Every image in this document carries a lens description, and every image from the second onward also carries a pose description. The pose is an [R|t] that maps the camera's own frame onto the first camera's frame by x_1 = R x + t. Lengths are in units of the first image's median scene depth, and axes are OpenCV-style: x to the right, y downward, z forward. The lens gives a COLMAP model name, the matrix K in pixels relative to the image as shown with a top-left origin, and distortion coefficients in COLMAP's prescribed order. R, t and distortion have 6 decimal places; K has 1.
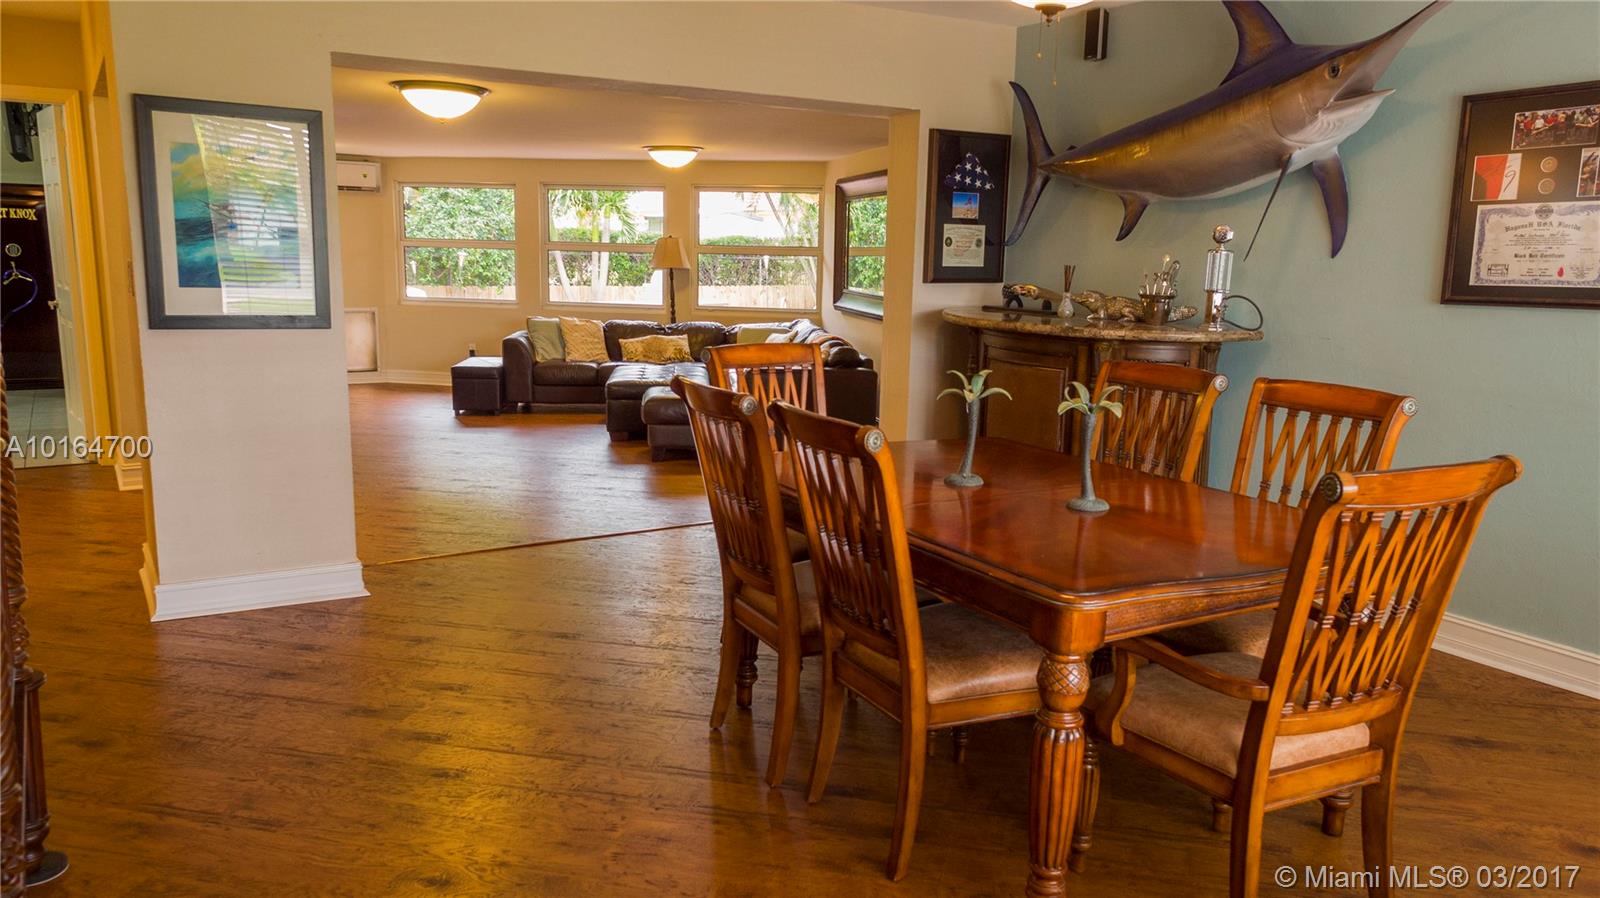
lens RADIAL K [[1147.5, 0, 821.9], [0, 1147.5, 461.3], [0, 0, 1]] dist [0.002350, 0.000826]
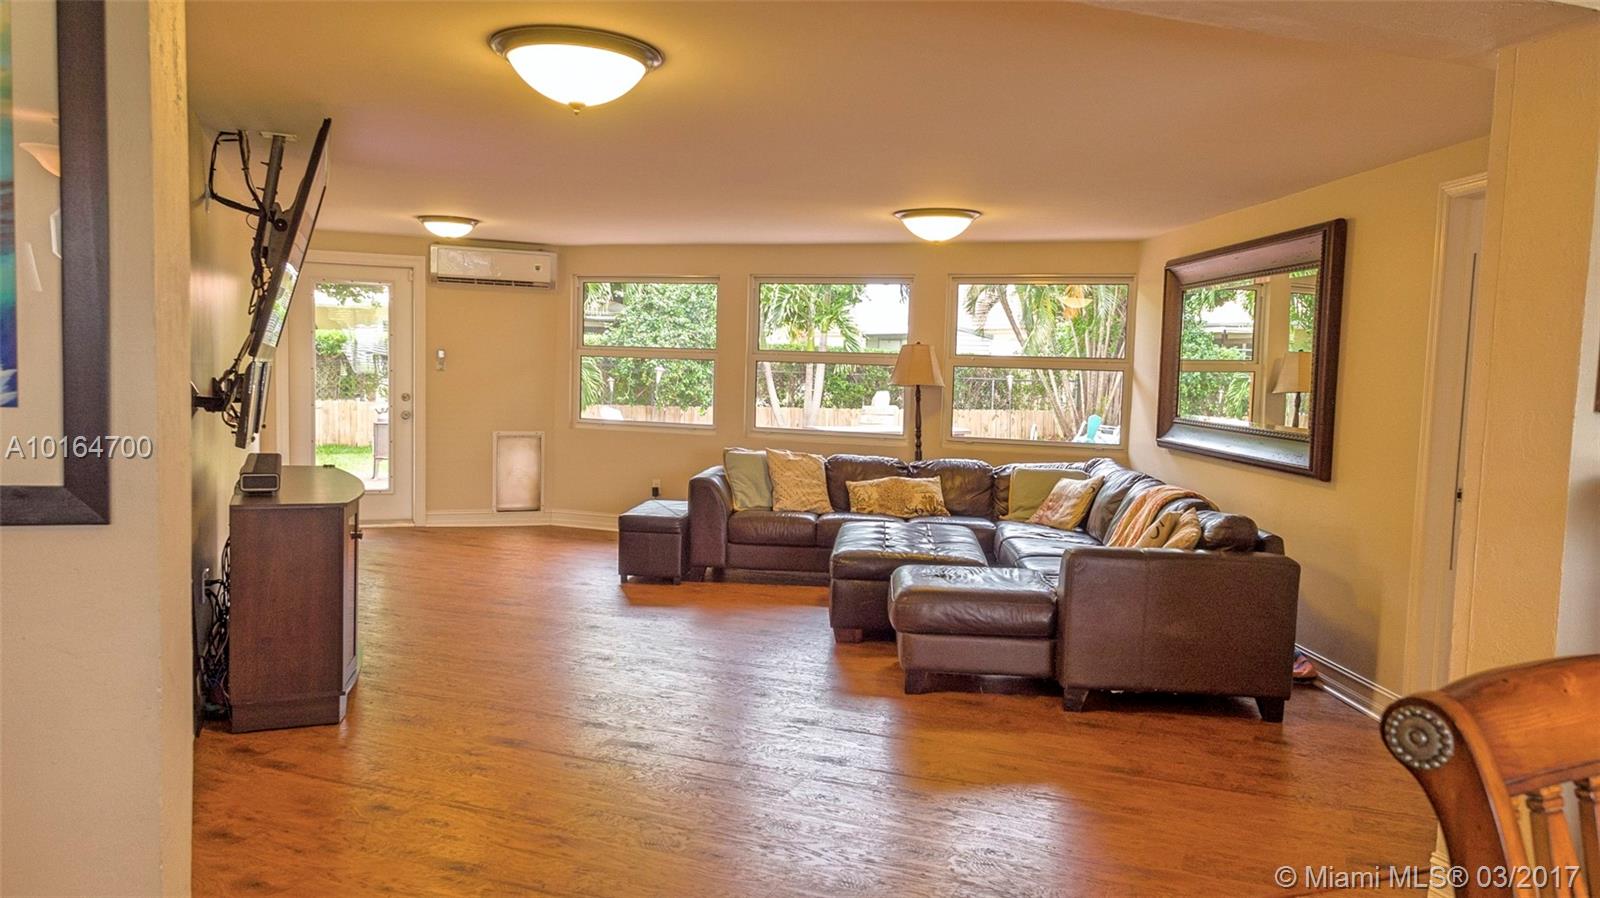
lens RADIAL K [[1147.5, 0, 821.9], [0, 1147.5, 461.3], [0, 0, 1]] dist [0.002350, 0.000826]
pose [[0.984586, 0.021169, -0.173616, -0.065102], [-0.039467, 0.993936, -0.102630, -0.043125], [0.170390, 0.107900, 0.979451, 0.281078]]
